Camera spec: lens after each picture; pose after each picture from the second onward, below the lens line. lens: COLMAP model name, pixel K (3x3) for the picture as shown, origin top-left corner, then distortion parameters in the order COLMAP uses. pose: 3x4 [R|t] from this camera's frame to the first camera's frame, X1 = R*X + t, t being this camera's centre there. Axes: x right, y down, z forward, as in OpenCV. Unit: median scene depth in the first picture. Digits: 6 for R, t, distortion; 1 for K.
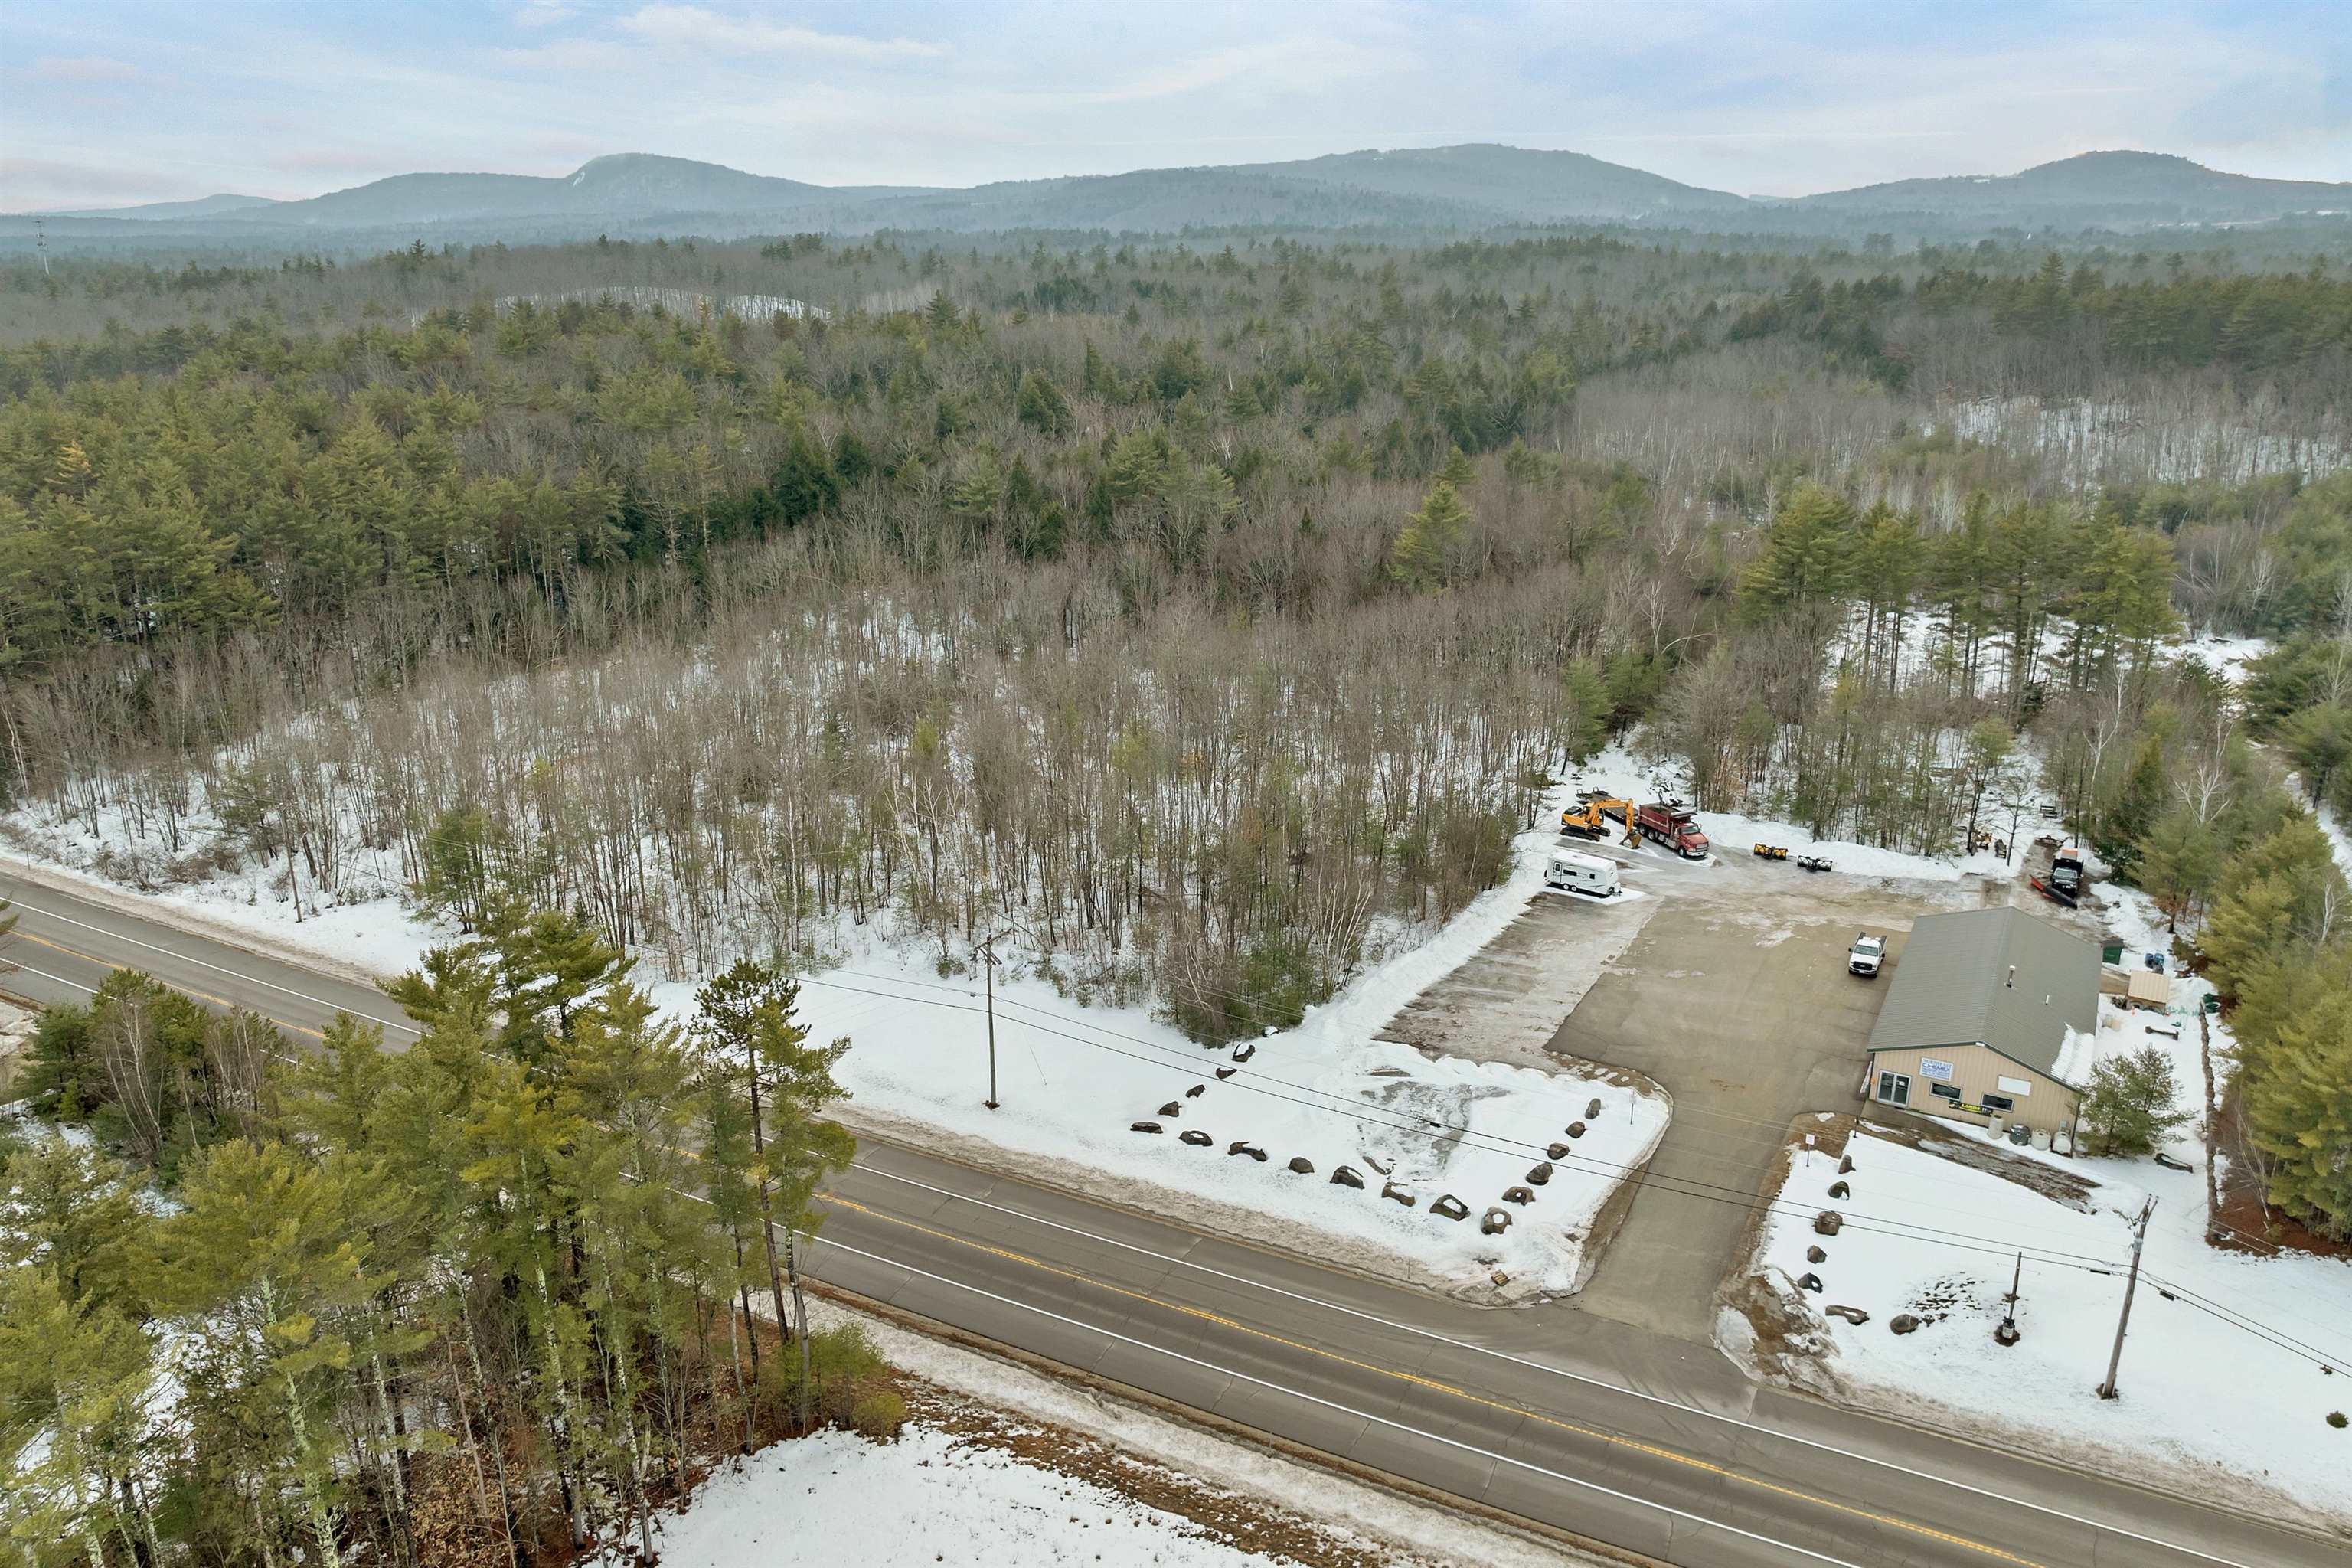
lens RADIAL K [[1635.3, 0, 1176.0], [0, 1635.3, 784.0], [0, 0, 1]] dist [-0.027204, -0.000669]
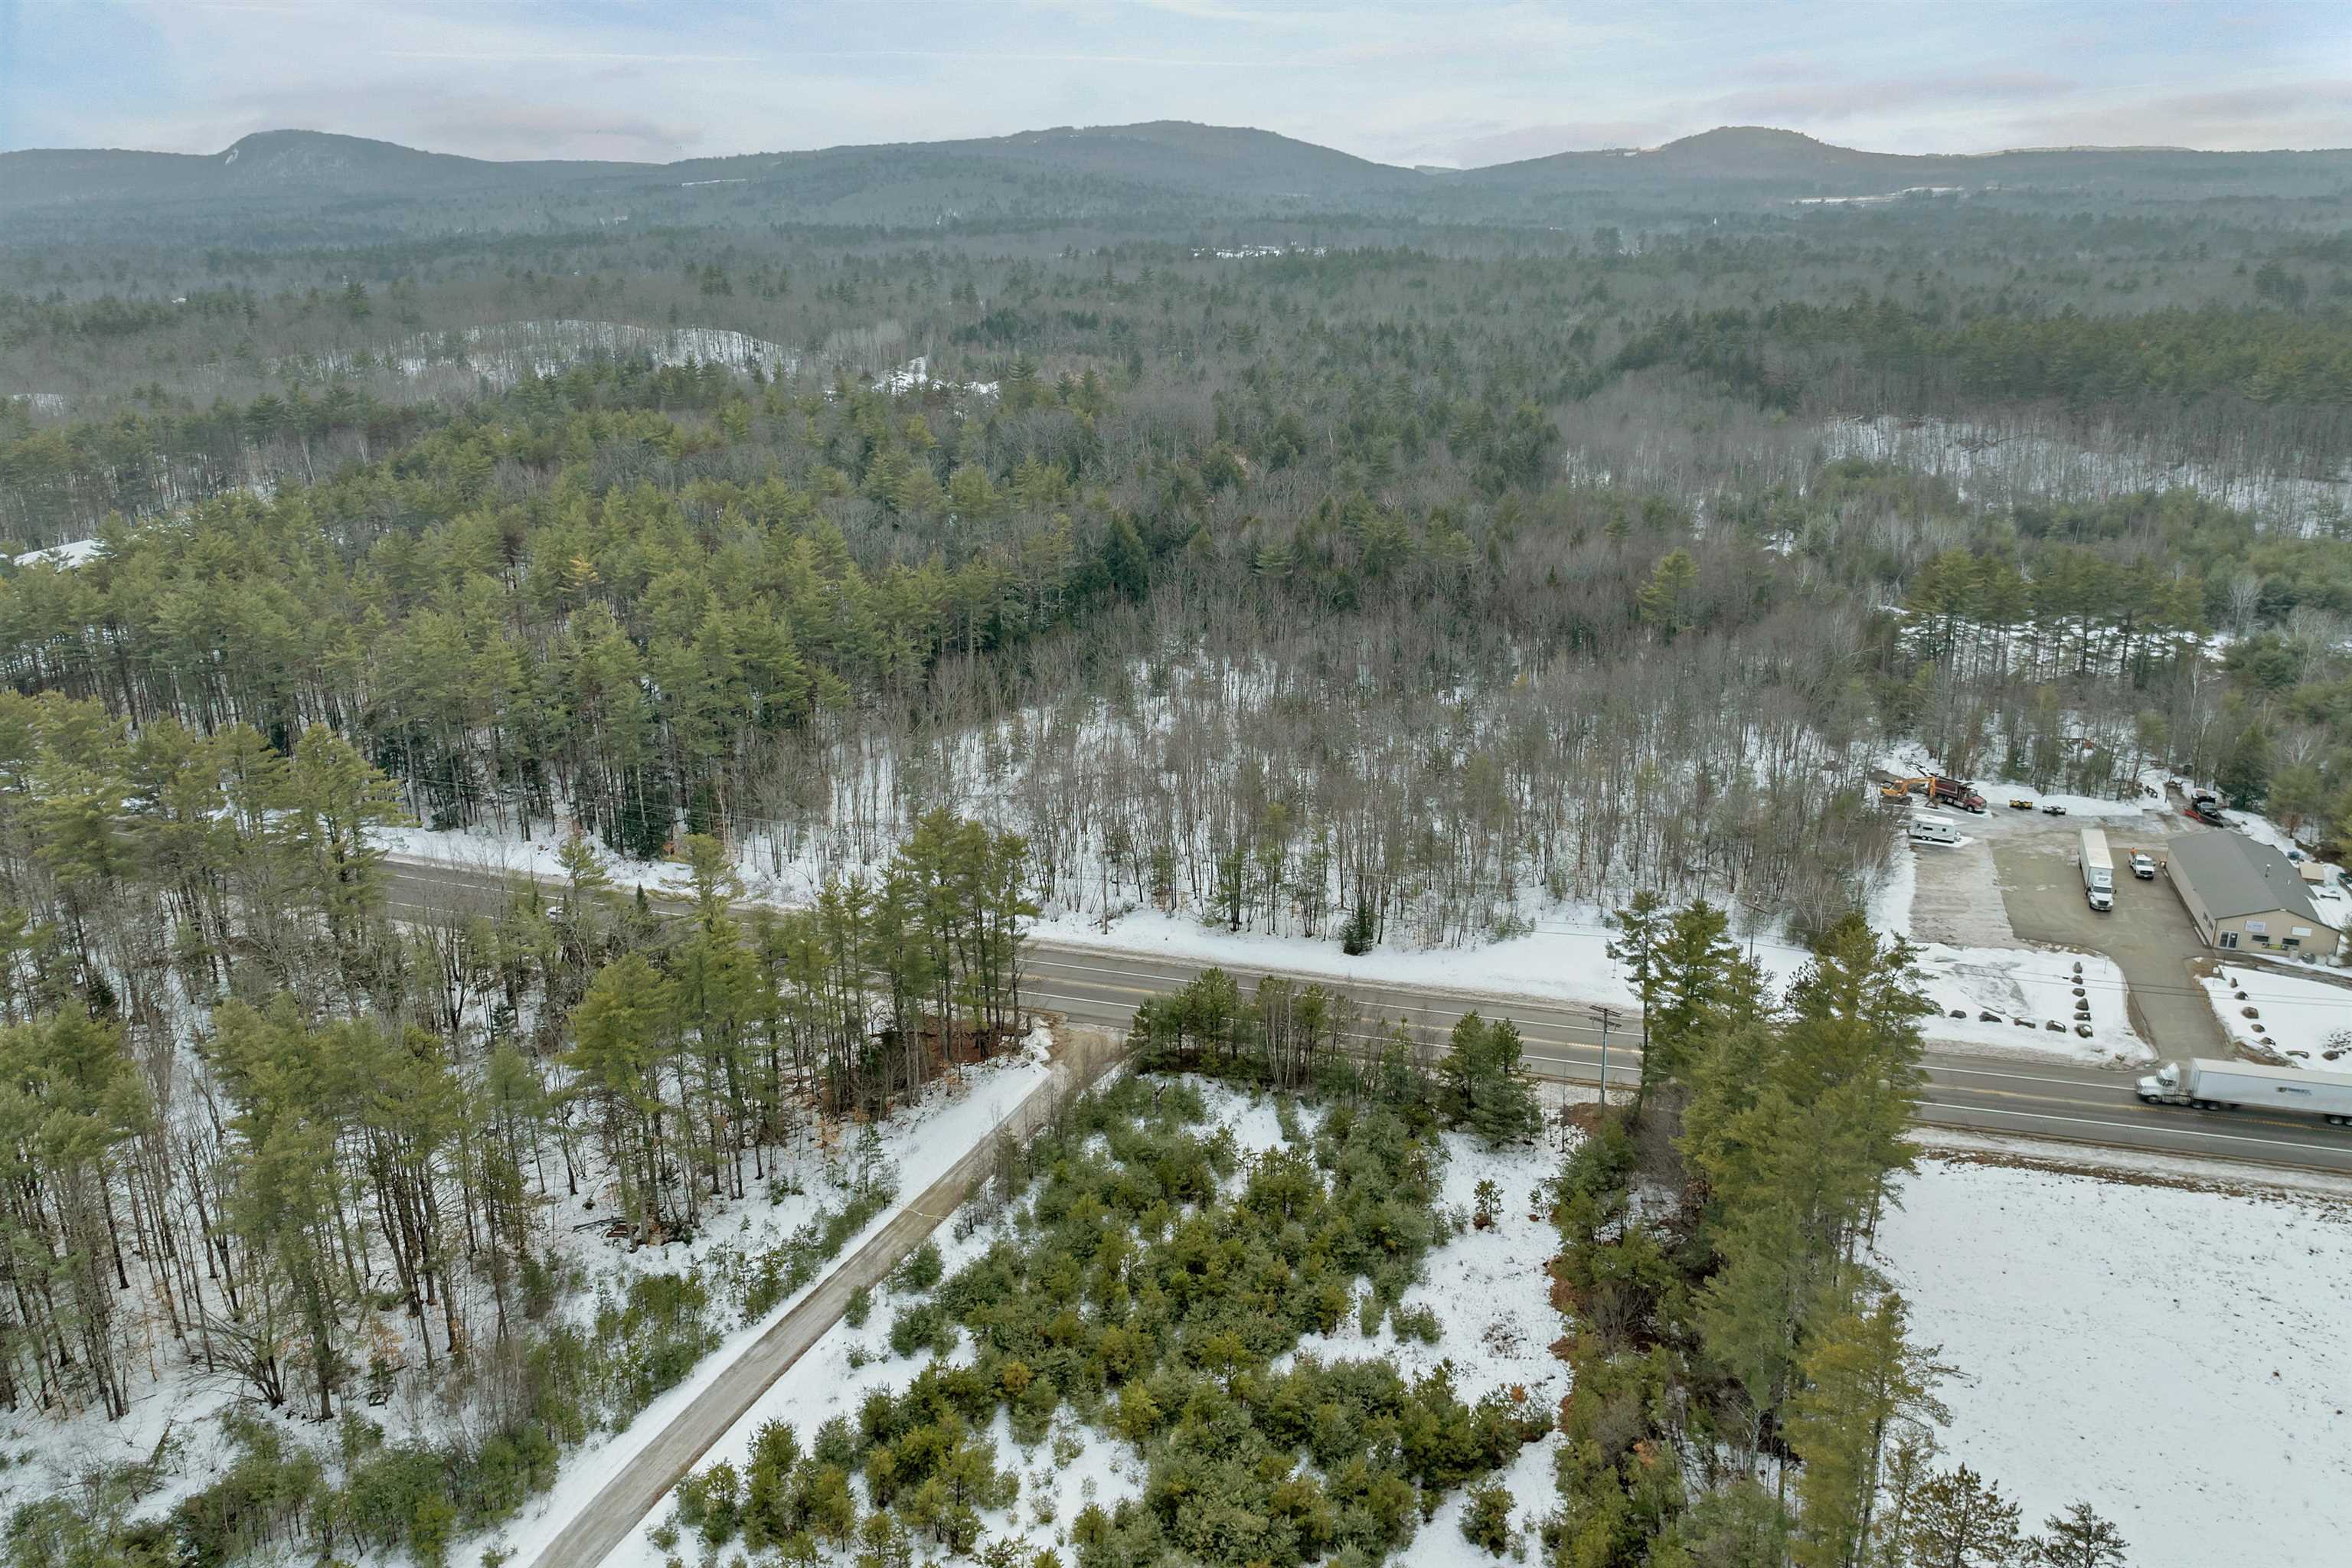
lens RADIAL K [[1627.4, 0, 1176.0], [0, 1627.4, 784.0], [0, 0, 1]] dist [-0.011872, -0.002175]
pose [[0.979800, -0.070423, 0.187170, -0.736505], [0.066295, 0.997401, 0.028232, -0.077540], [-0.188672, -0.015253, 0.981922, -0.365473]]
